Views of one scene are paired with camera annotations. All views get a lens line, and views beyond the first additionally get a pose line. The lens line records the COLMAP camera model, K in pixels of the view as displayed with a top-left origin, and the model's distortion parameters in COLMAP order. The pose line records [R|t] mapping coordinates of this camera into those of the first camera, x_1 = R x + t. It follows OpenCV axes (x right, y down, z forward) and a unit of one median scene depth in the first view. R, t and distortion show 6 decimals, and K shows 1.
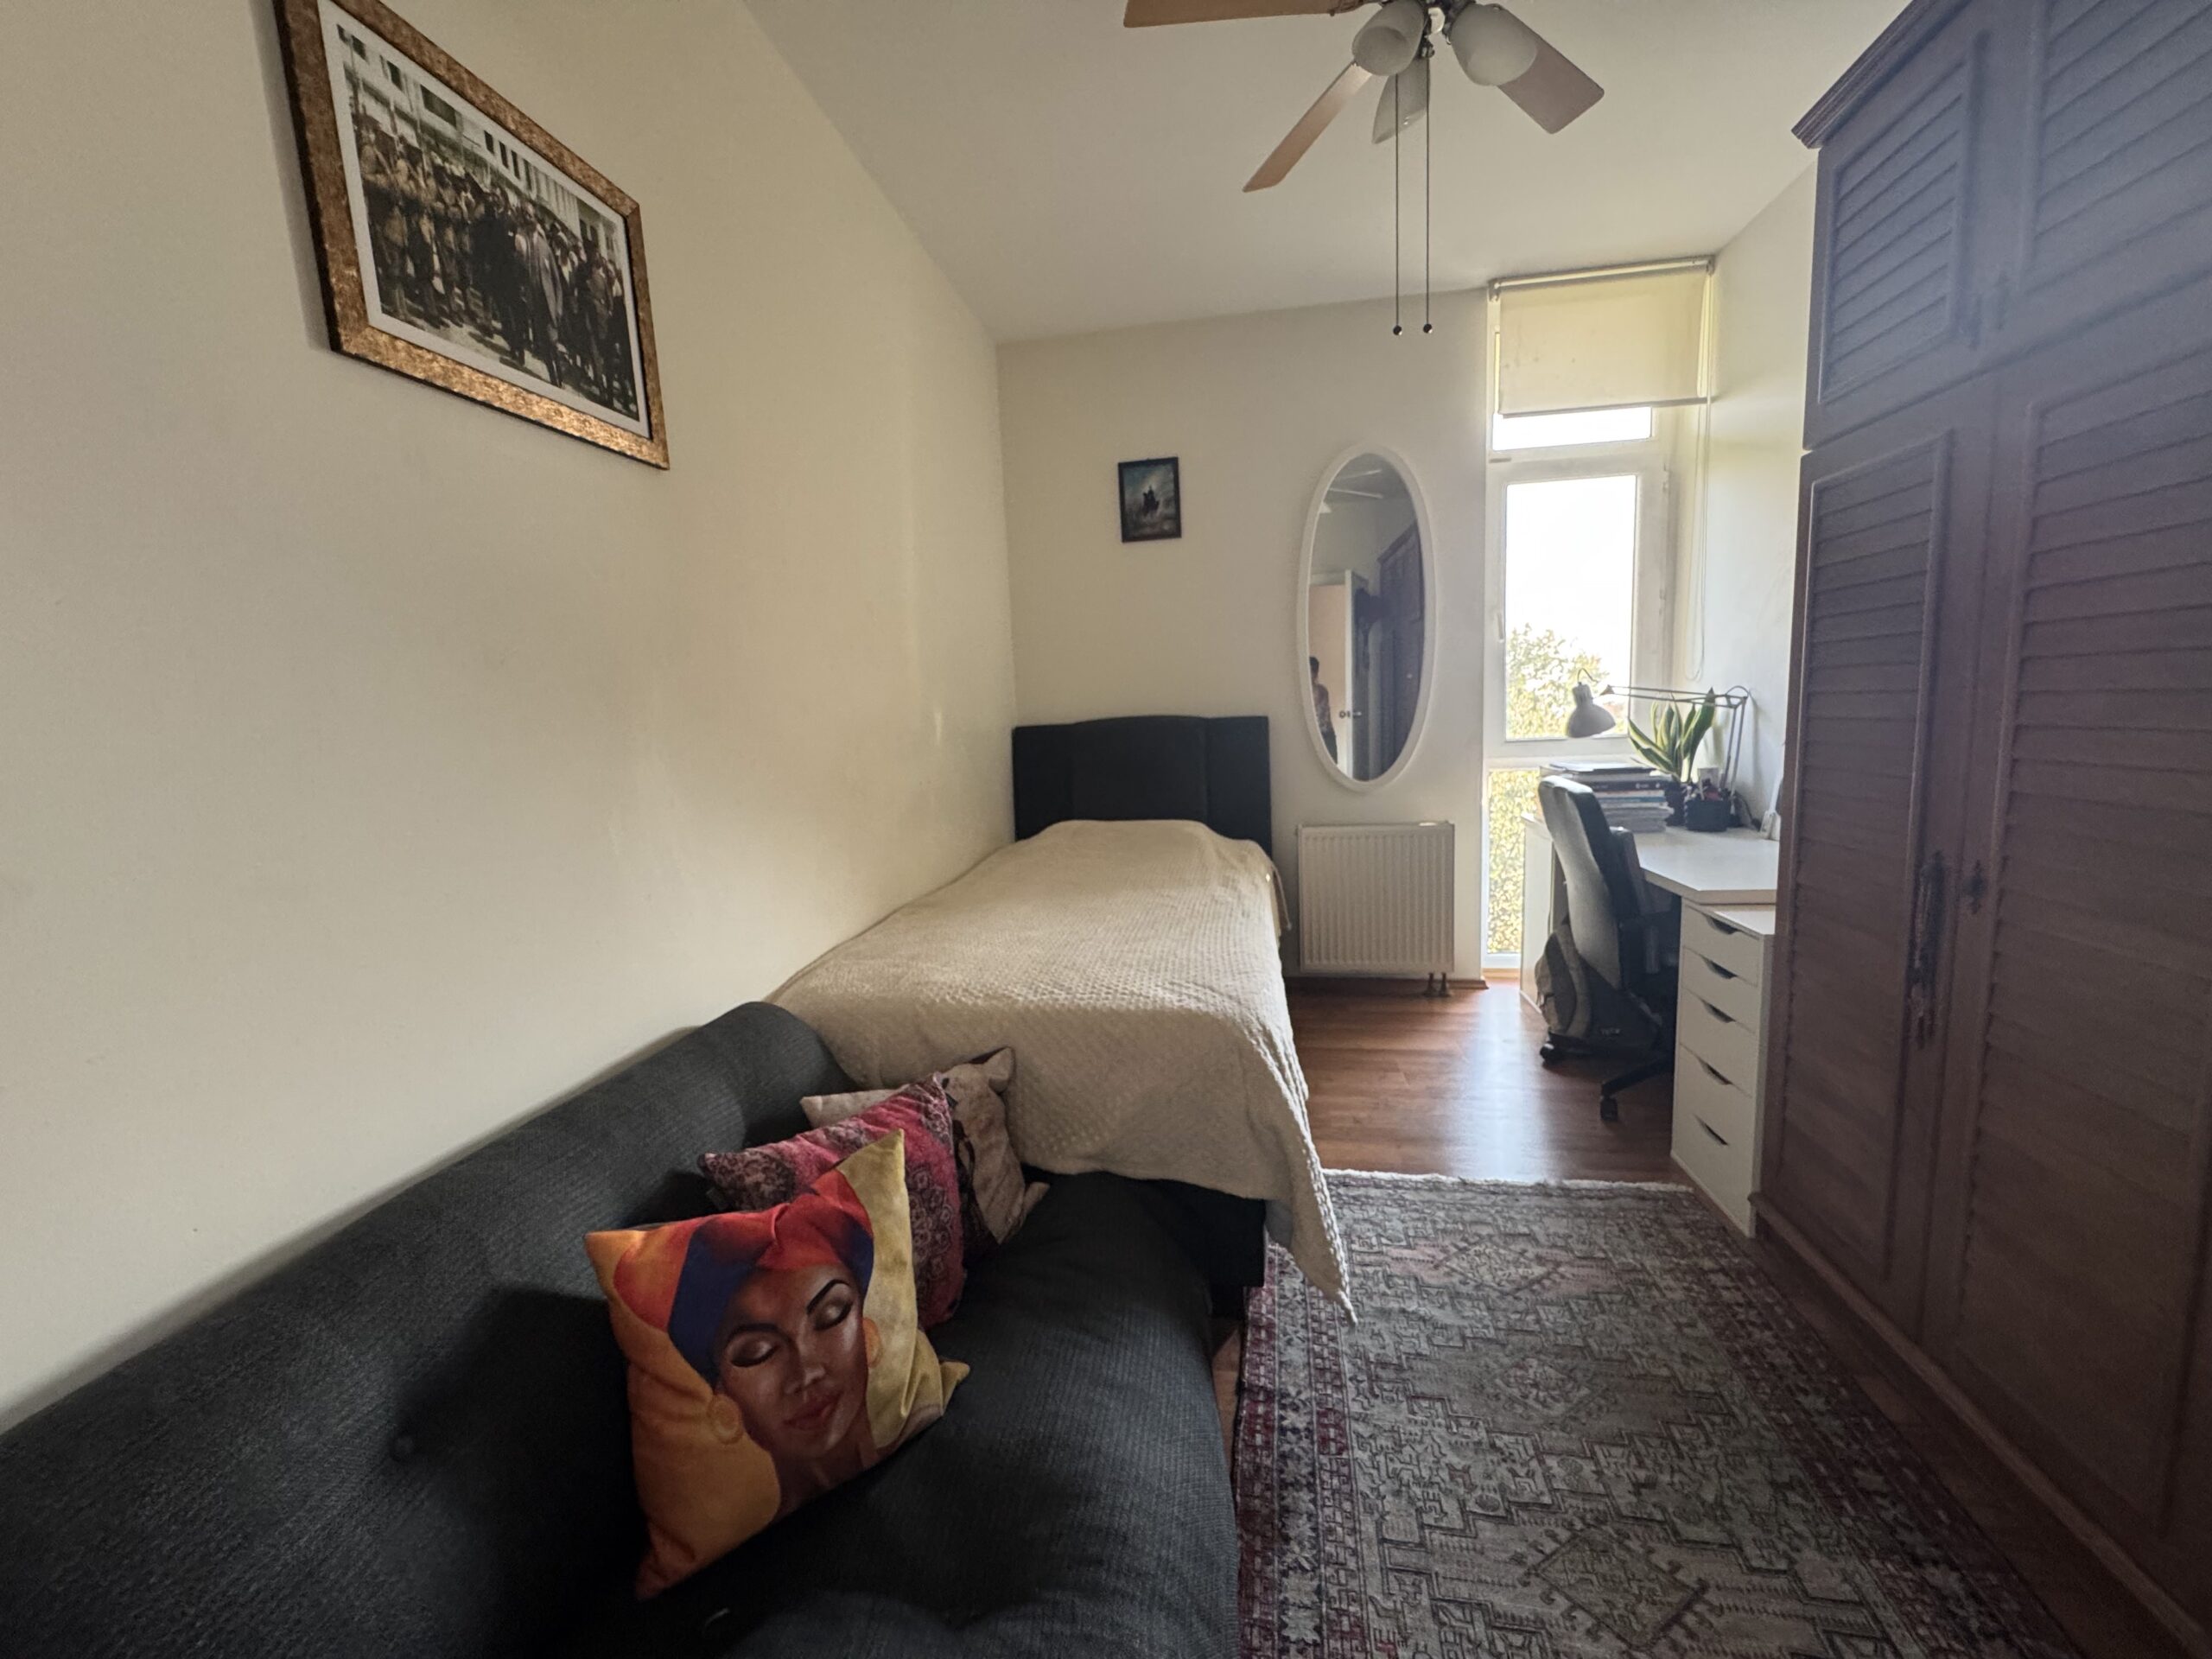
lens RADIAL K [[882.6, 0, 1114.0], [0, 882.6, 829.2], [0, 0, 1]] dist [-0.003067, 0.000288]
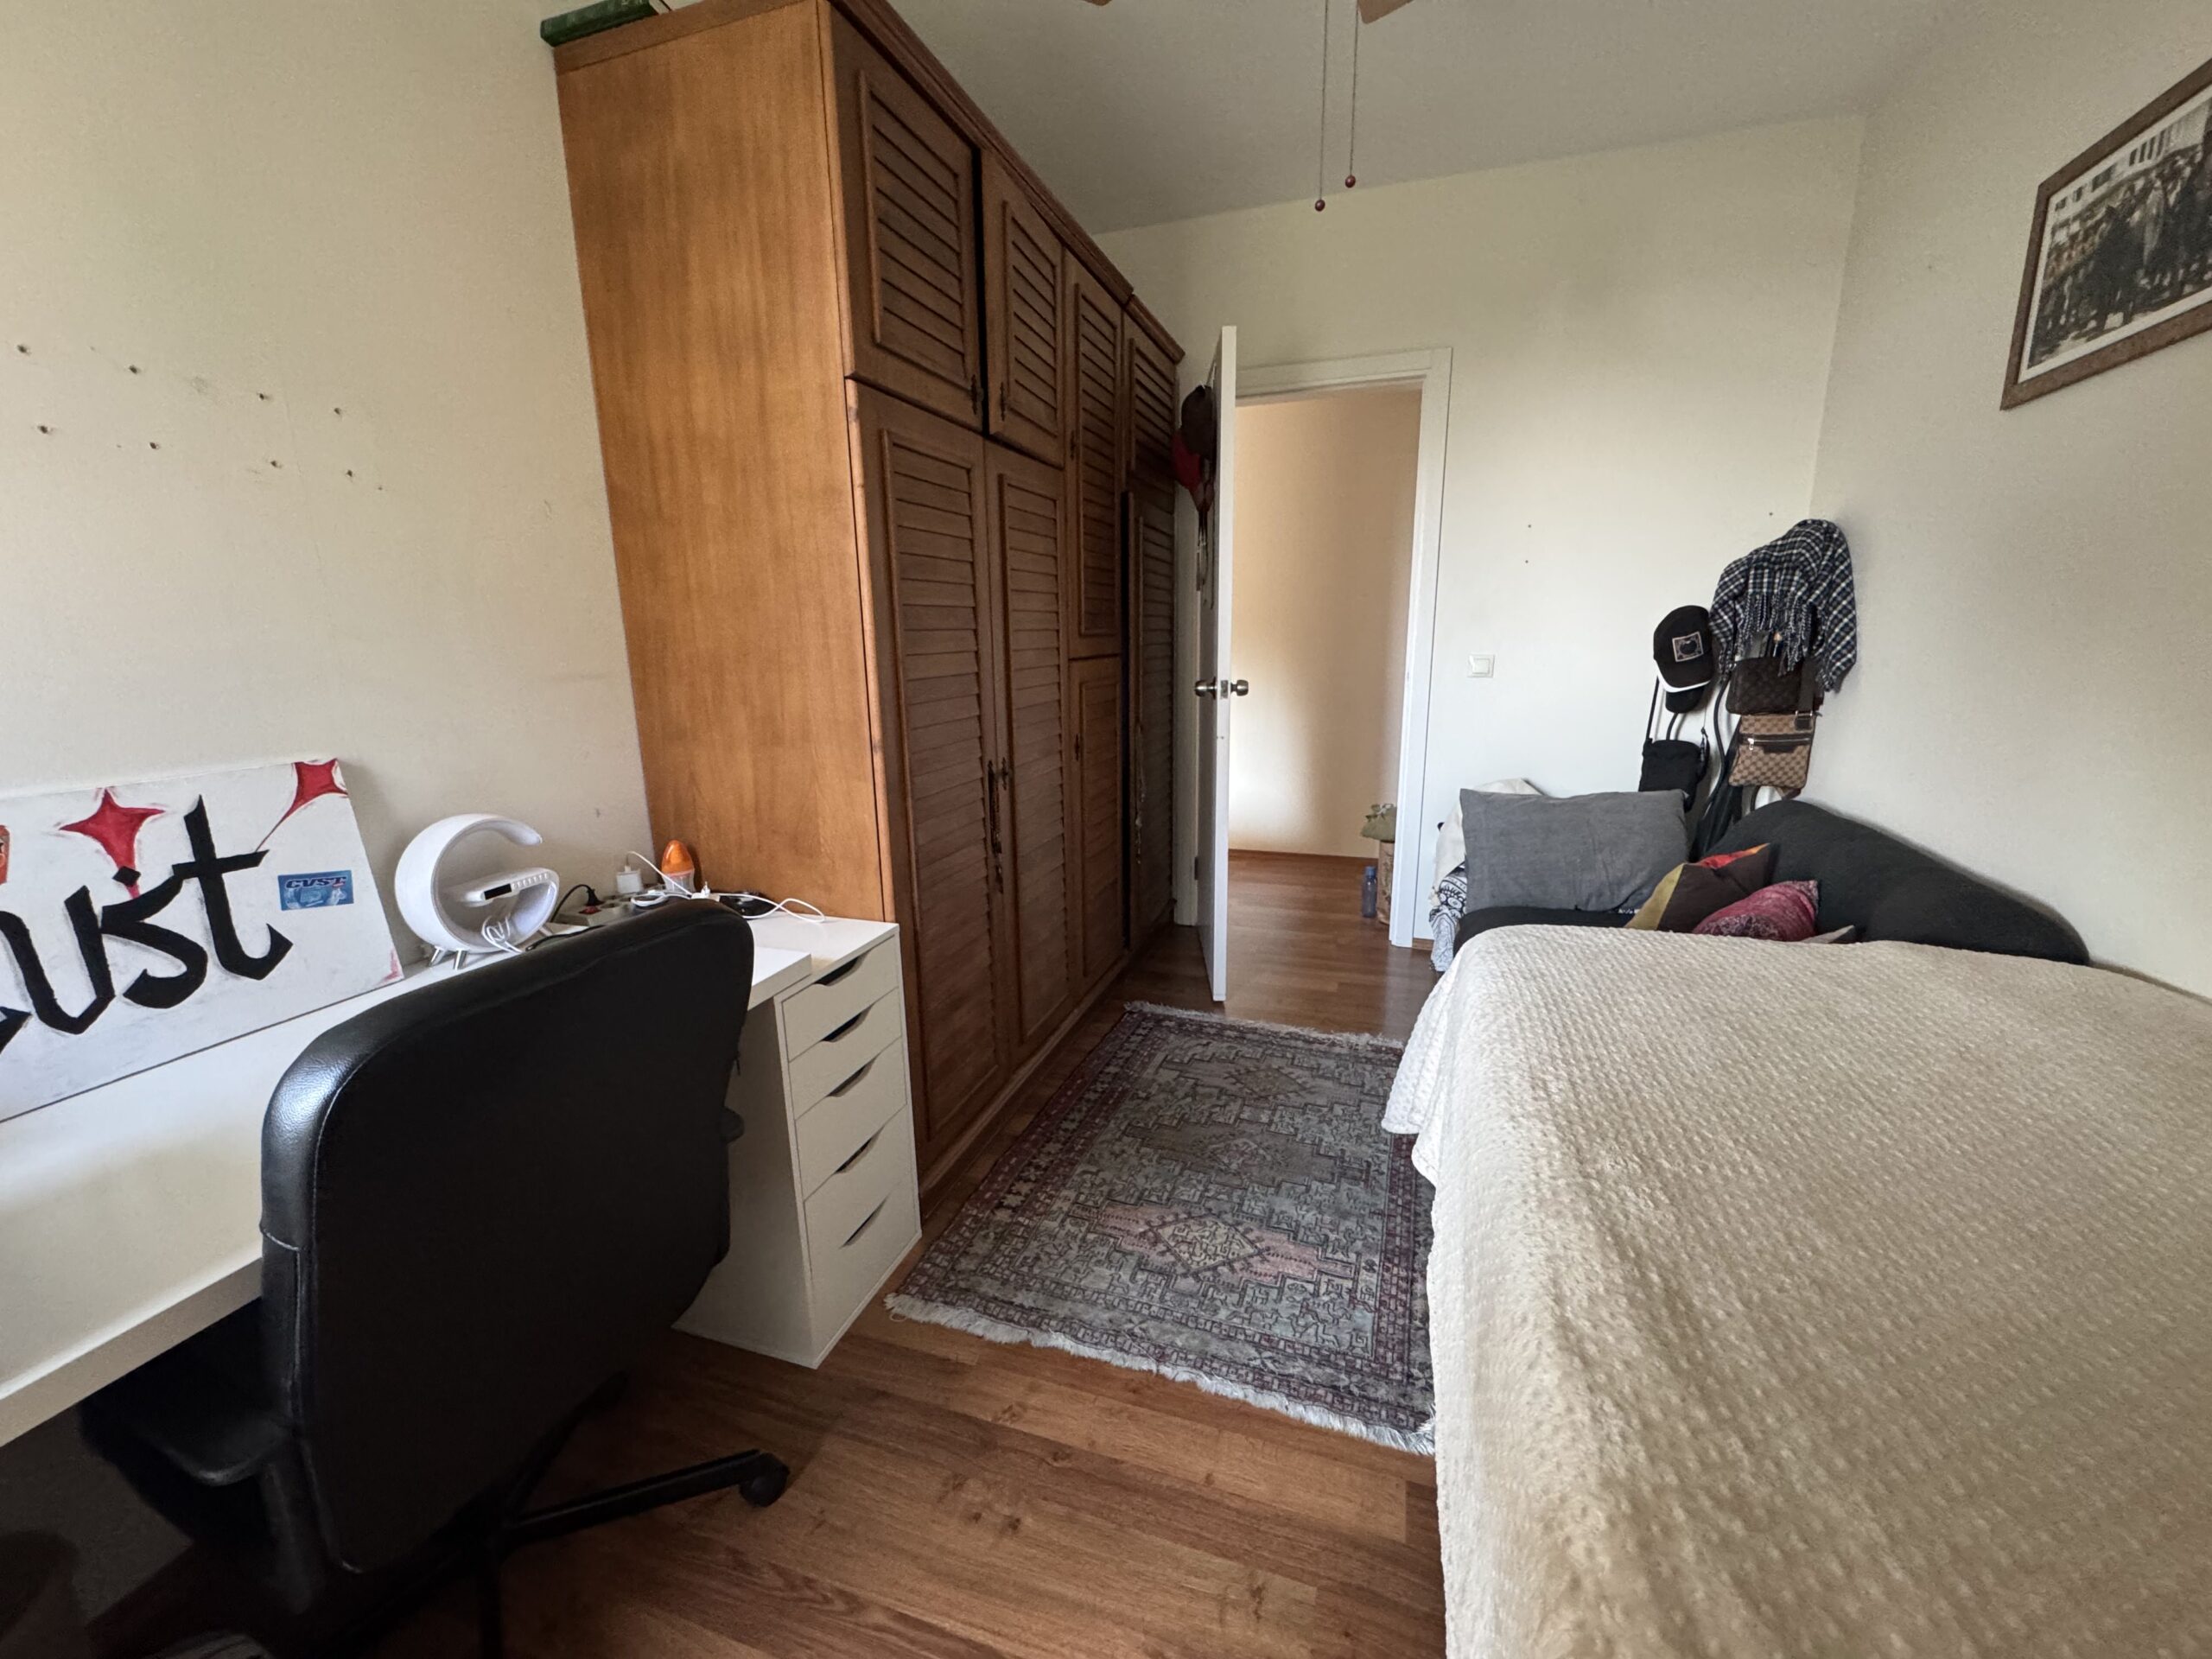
lens RADIAL K [[882.6, 0, 1110.5], [0, 882.6, 823.2], [0, 0, 1]] dist [-0.003067, 0.000288]
pose [[-0.983575, 0.022657, 0.179072, 0.362854], [0.082138, 0.939601, 0.332269, -0.268036], [-0.160728, 0.341520, -0.926029, 1.803532]]
